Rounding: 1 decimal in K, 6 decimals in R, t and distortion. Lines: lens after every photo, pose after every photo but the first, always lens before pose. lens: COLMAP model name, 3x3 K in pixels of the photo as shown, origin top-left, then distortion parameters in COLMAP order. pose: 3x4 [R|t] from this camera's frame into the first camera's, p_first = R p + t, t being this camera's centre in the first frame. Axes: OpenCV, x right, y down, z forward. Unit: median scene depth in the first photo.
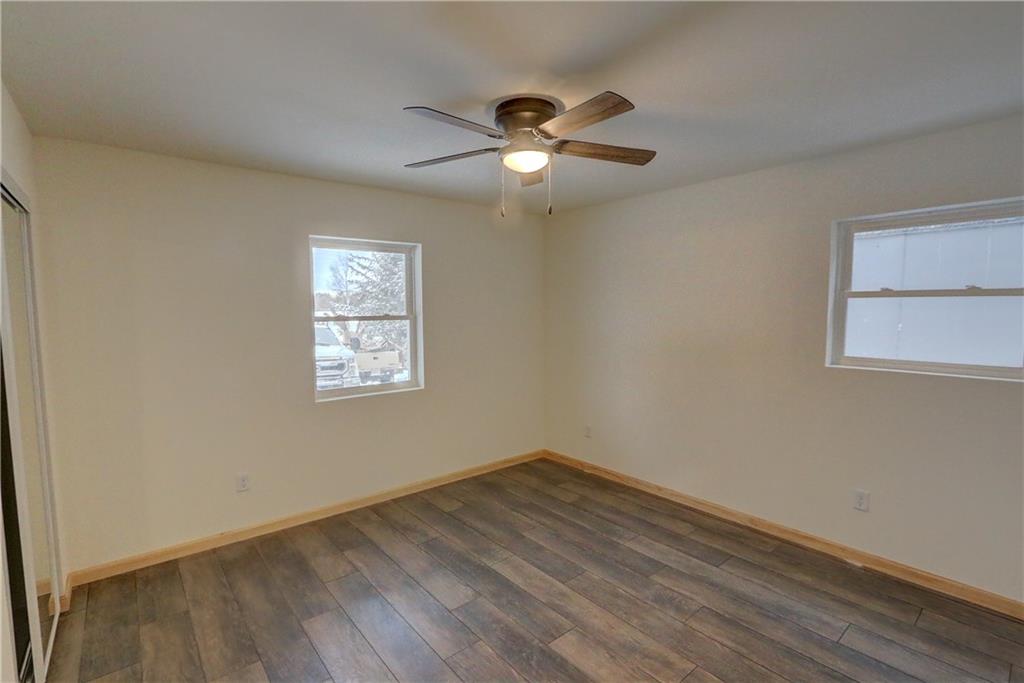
lens RADIAL K [[468.7, 0, 512.6], [0, 468.7, 347.1], [0, 0, 1]] dist [-0.017996, 0.001518]
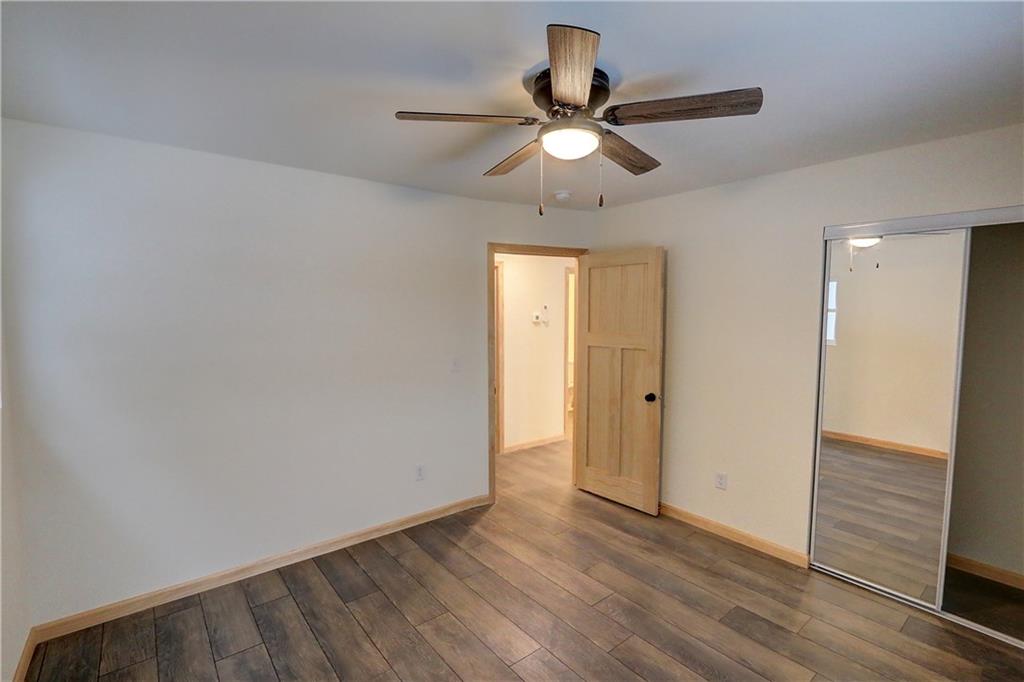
lens RADIAL K [[468.7, 0, 512.6], [0, 468.7, 346.6], [0, 0, 1]] dist [-0.017996, 0.001518]
pose [[-0.999803, 0.010875, 0.016581, 0.088010], [0.013328, 0.987686, 0.155881, -0.134187], [-0.014682, 0.156071, -0.987637, 1.455100]]
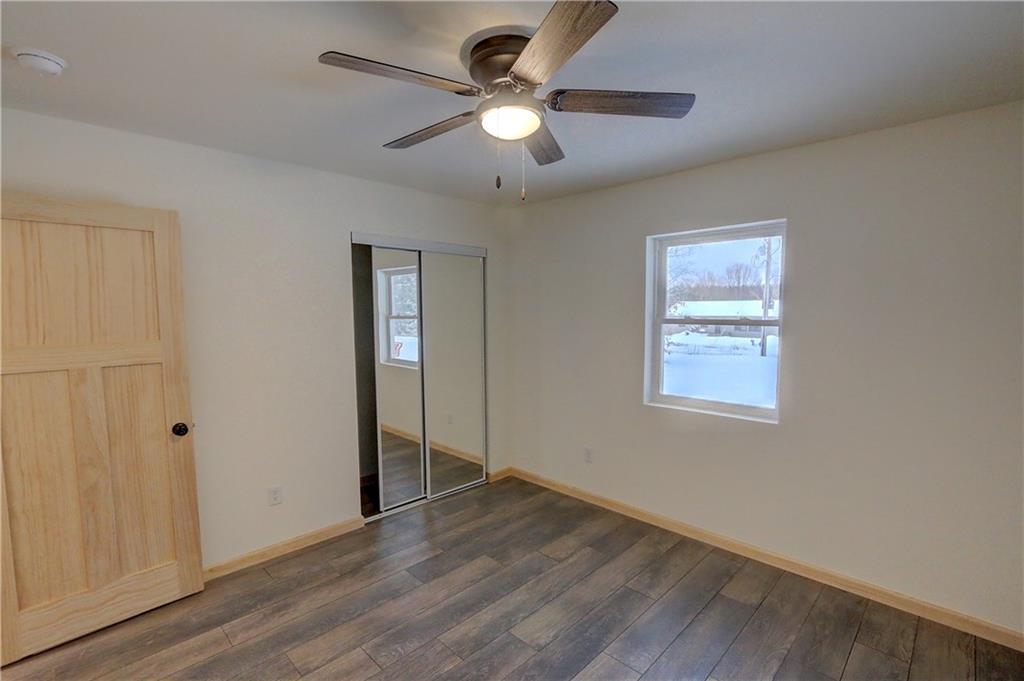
lens RADIAL K [[468.7, 0, 512.6], [0, 468.7, 346.1], [0, 0, 1]] dist [-0.017996, 0.001518]
pose [[0.107218, 0.088332, -0.990304, 0.642274], [-0.083823, 0.993302, 0.079524, -0.072783], [0.990696, 0.074484, 0.113904, 0.732325]]
